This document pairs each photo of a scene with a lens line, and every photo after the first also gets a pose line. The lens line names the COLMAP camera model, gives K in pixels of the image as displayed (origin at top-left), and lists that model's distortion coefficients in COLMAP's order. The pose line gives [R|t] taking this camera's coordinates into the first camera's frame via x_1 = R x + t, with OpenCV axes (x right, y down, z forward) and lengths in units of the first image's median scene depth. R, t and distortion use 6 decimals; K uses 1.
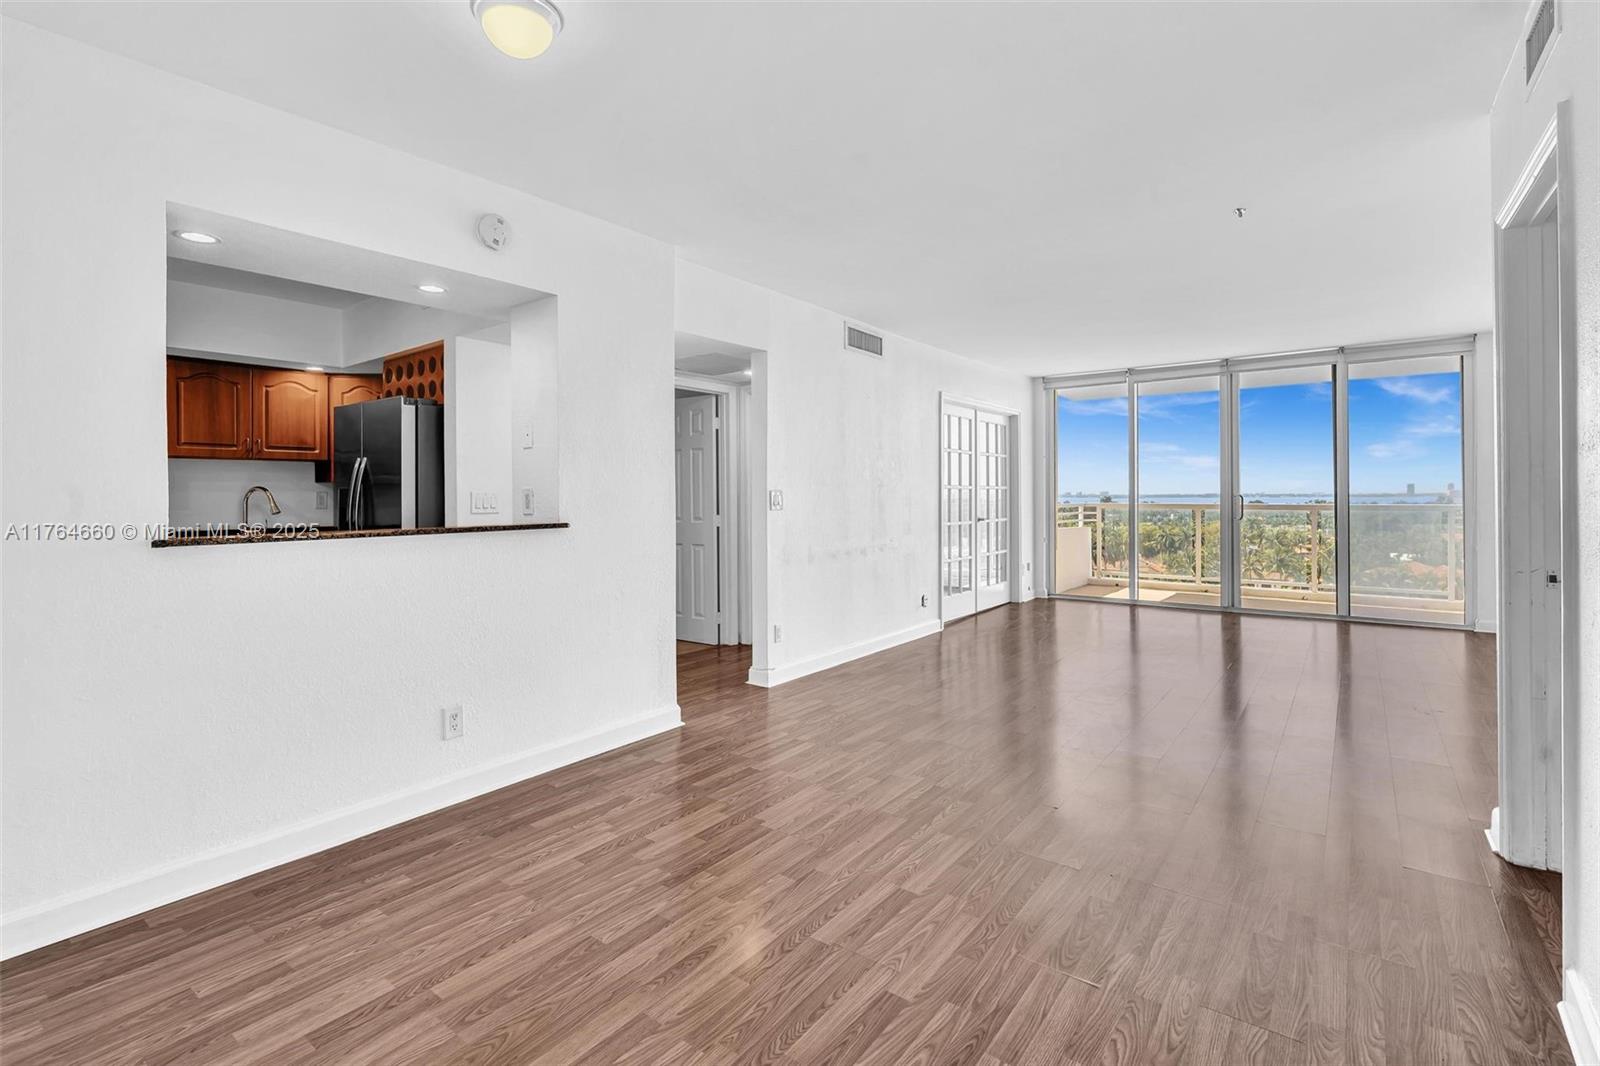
lens RADIAL K [[728.1, 0, 821.7], [0, 728.1, 489.5], [0, 0, 1]] dist [-0.004379, 0.001522]
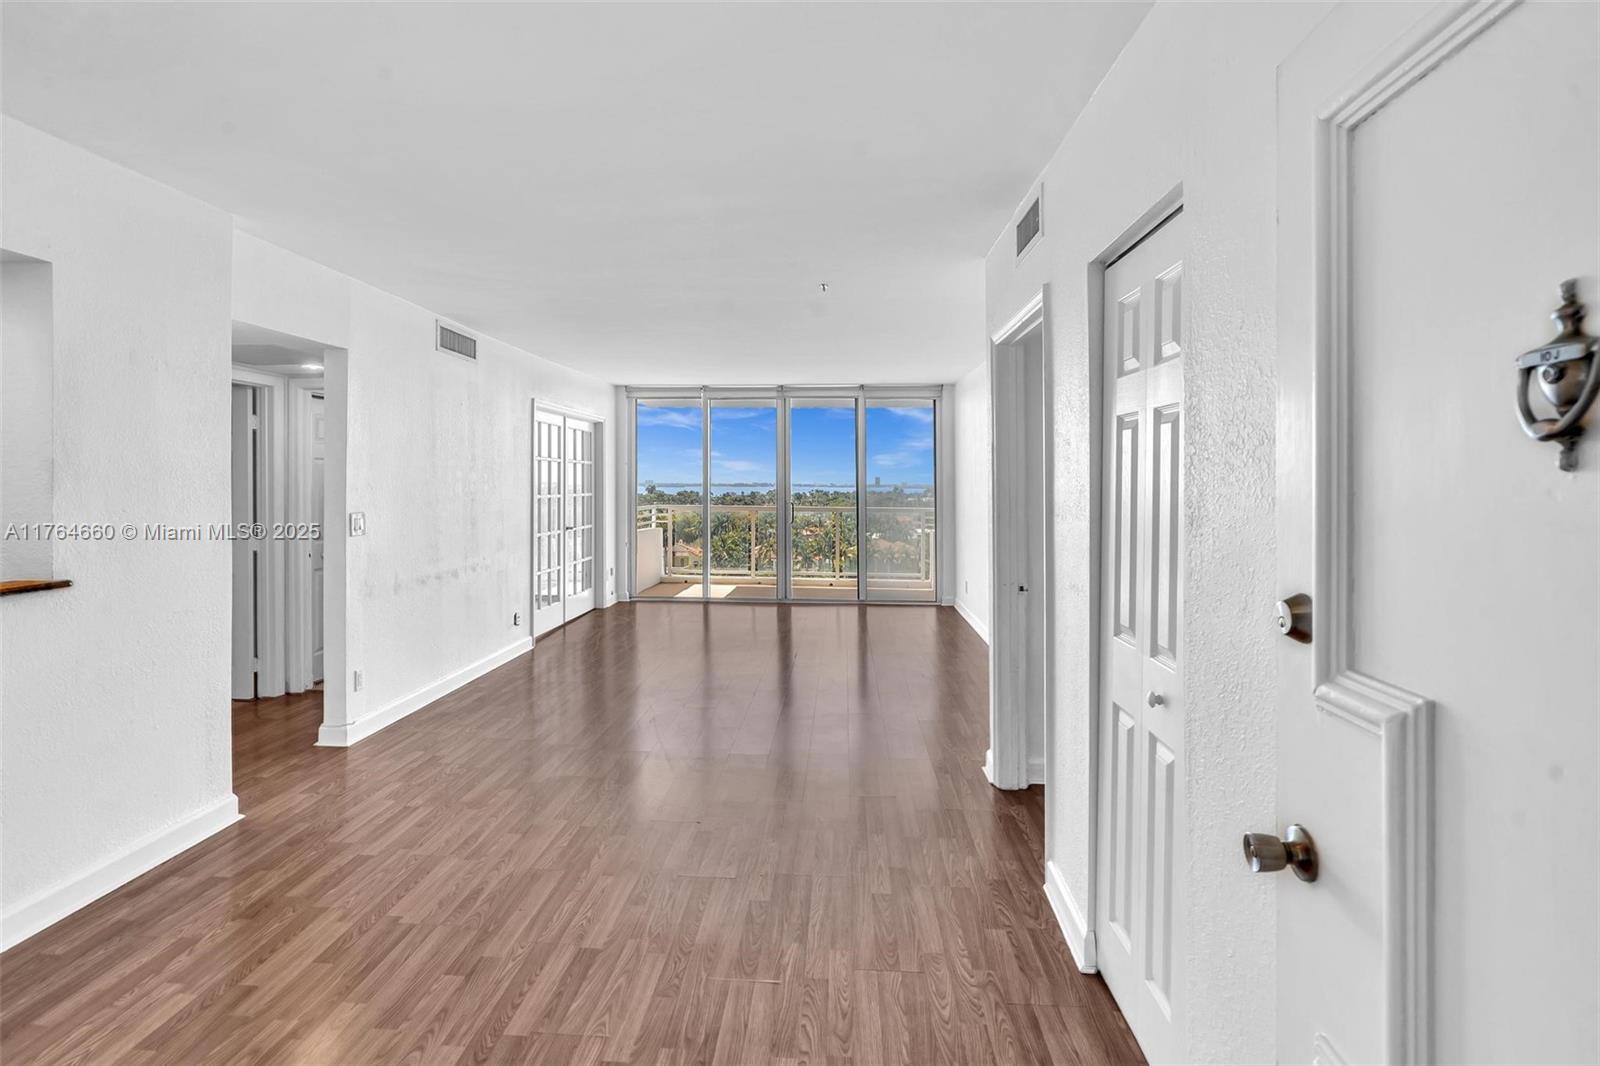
lens RADIAL K [[728.1, 0, 789.3], [0, 728.1, 469.1], [0, 0, 1]] dist [-0.004379, 0.001522]
pose [[0.846483, 0.019605, 0.532055, -0.141114], [-0.013506, 0.999791, -0.015353, -0.070108], [-0.532245, 0.005810, 0.846570, 0.001275]]
